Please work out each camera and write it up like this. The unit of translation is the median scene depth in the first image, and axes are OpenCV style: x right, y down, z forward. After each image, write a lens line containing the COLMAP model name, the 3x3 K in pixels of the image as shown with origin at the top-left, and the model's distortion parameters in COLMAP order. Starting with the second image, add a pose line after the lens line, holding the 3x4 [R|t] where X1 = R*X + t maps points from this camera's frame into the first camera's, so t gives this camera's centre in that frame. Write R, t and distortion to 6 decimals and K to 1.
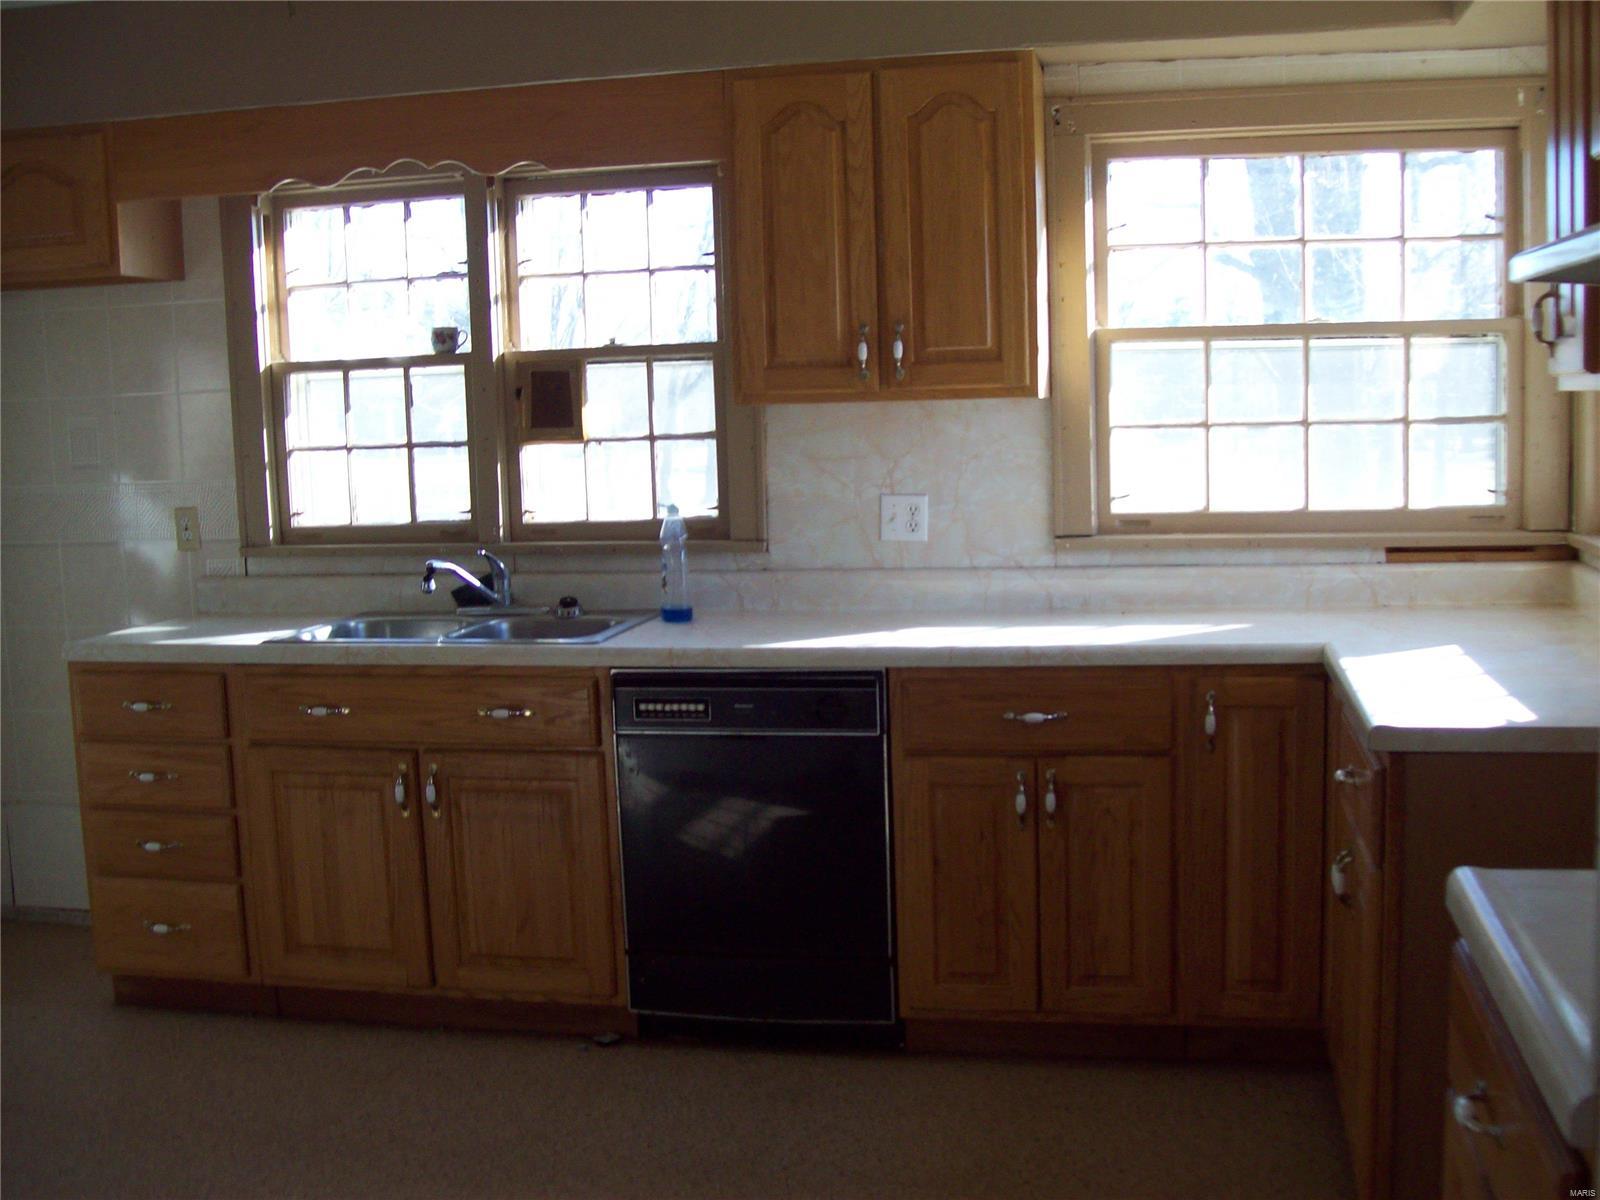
lens RADIAL K [[1752.2, 0, 800.0], [0, 1752.2, 600.0], [0, 0, 1]] dist [-0.182295, 0.189340]
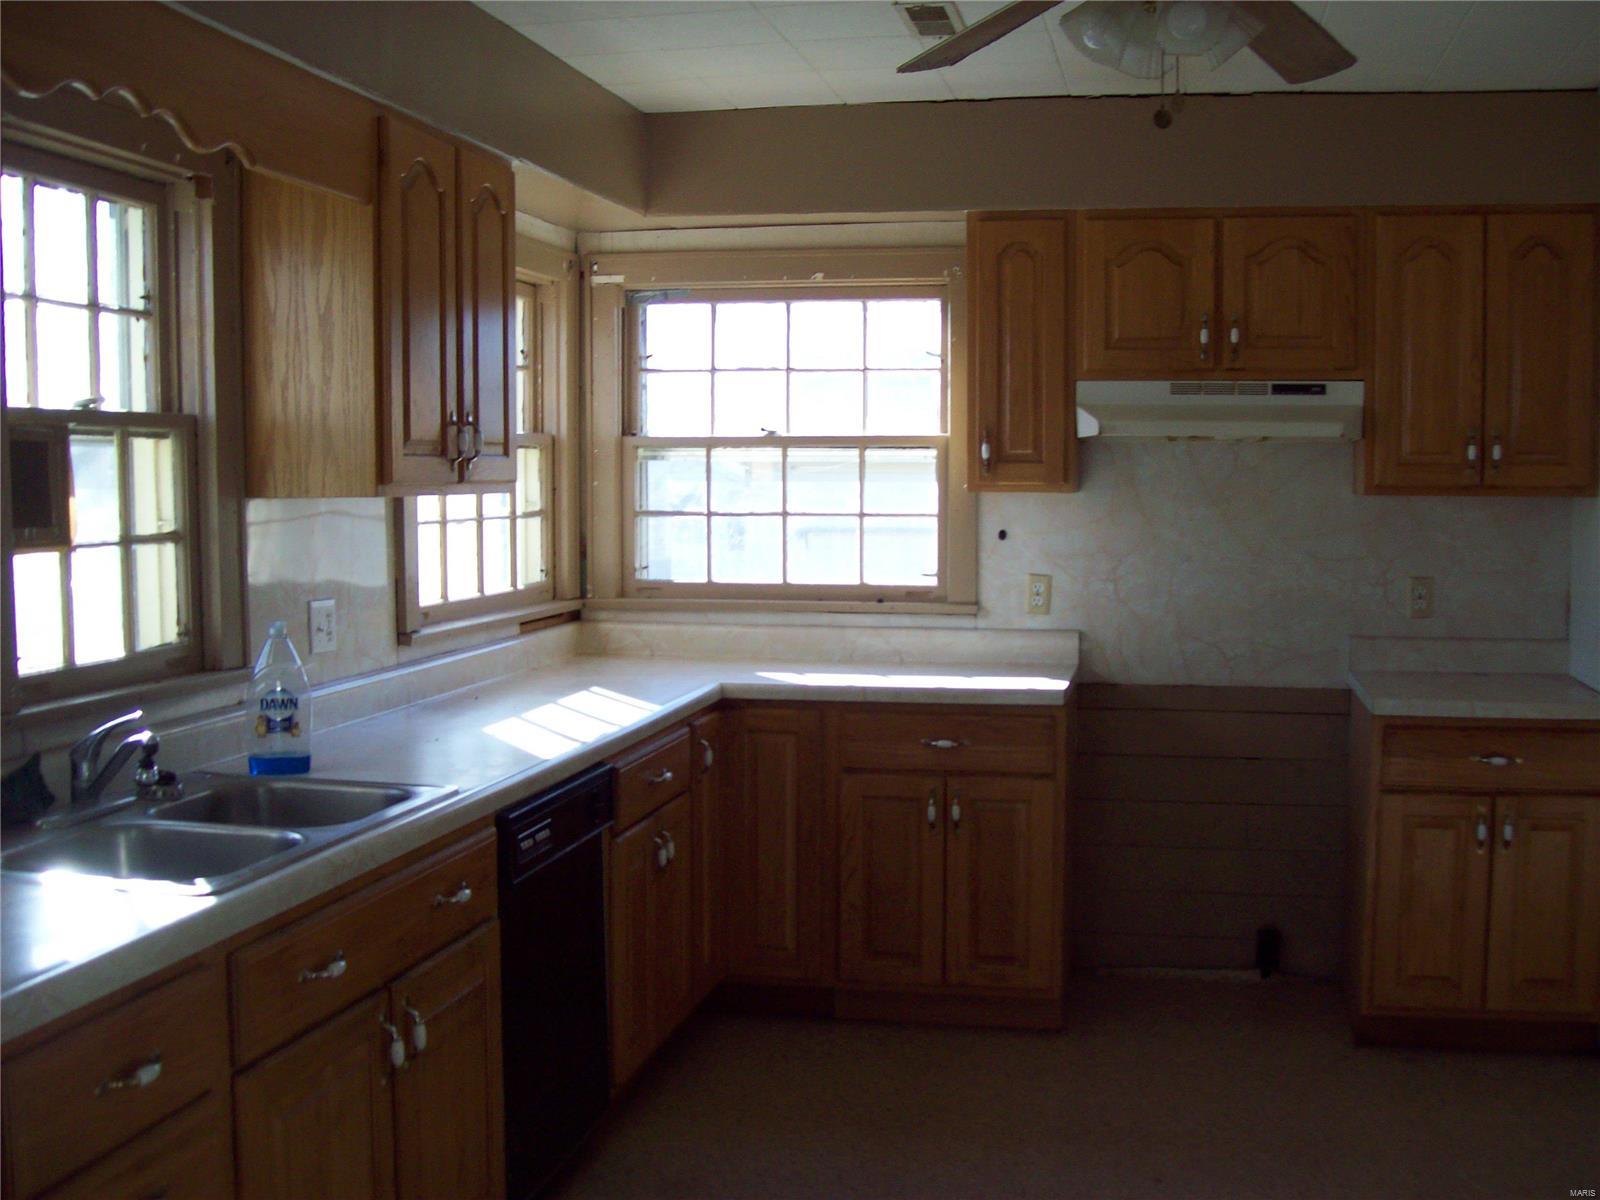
lens RADIAL K [[1752.2, 0, 800.0], [0, 1752.2, 600.0], [0, 0, 1]] dist [-0.182295, 0.189340]
pose [[0.007616, -0.042524, 0.999066, -0.863582], [0.117565, 0.992205, 0.041336, -0.072828], [-0.993036, 0.117140, 0.012556, 0.792235]]
